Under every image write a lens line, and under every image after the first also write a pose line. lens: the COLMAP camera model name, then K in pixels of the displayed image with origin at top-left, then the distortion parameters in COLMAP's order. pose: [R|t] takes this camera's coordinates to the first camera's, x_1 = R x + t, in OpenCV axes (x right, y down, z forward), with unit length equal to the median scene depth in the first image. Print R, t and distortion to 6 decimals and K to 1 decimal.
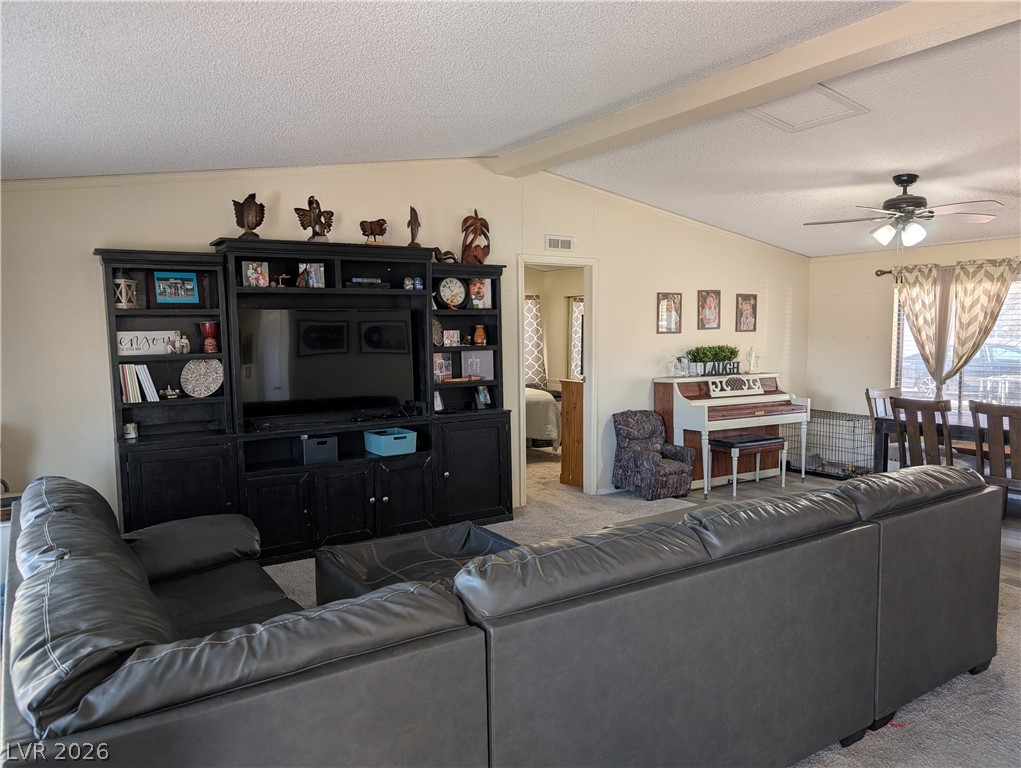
lens RADIAL K [[725.9, 0, 510.5], [0, 725.9, 384.0], [0, 0, 1]] dist [0.004036, 0.002955]
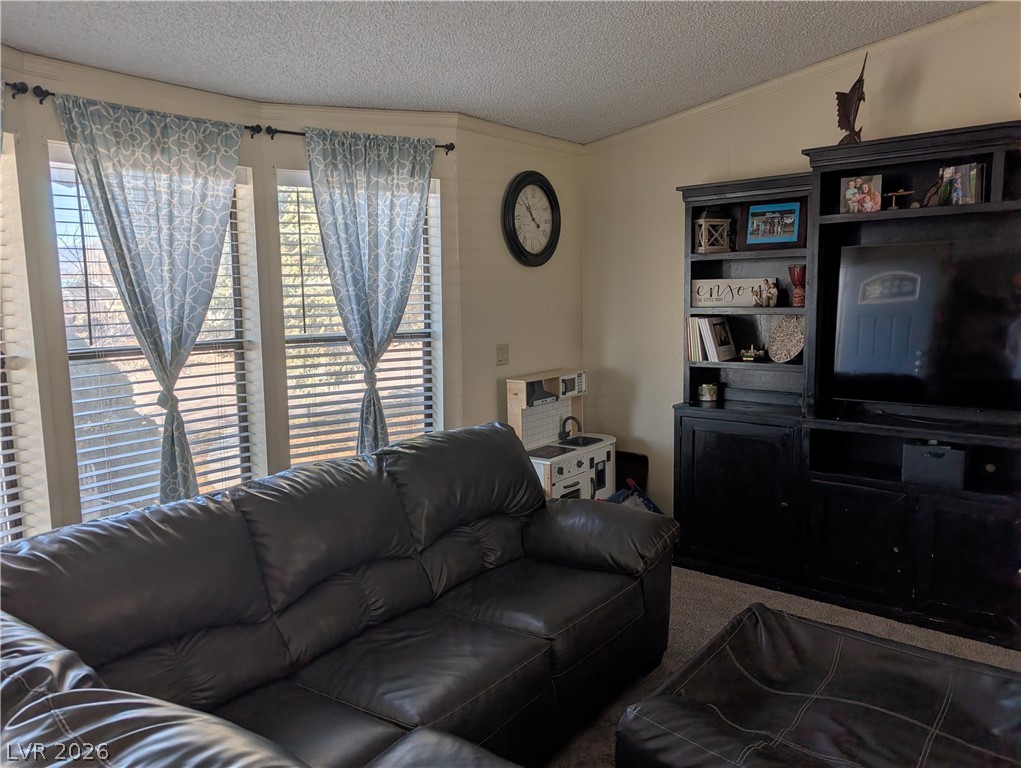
lens RADIAL K [[725.9, 0, 510.5], [0, 725.9, 384.0], [0, 0, 1]] dist [0.004036, 0.002955]
pose [[0.323214, 0.128219, -0.937599, 0.219316], [-0.061328, 0.991534, 0.114453, -0.031251], [0.944337, 0.020508, 0.328341, 0.468122]]
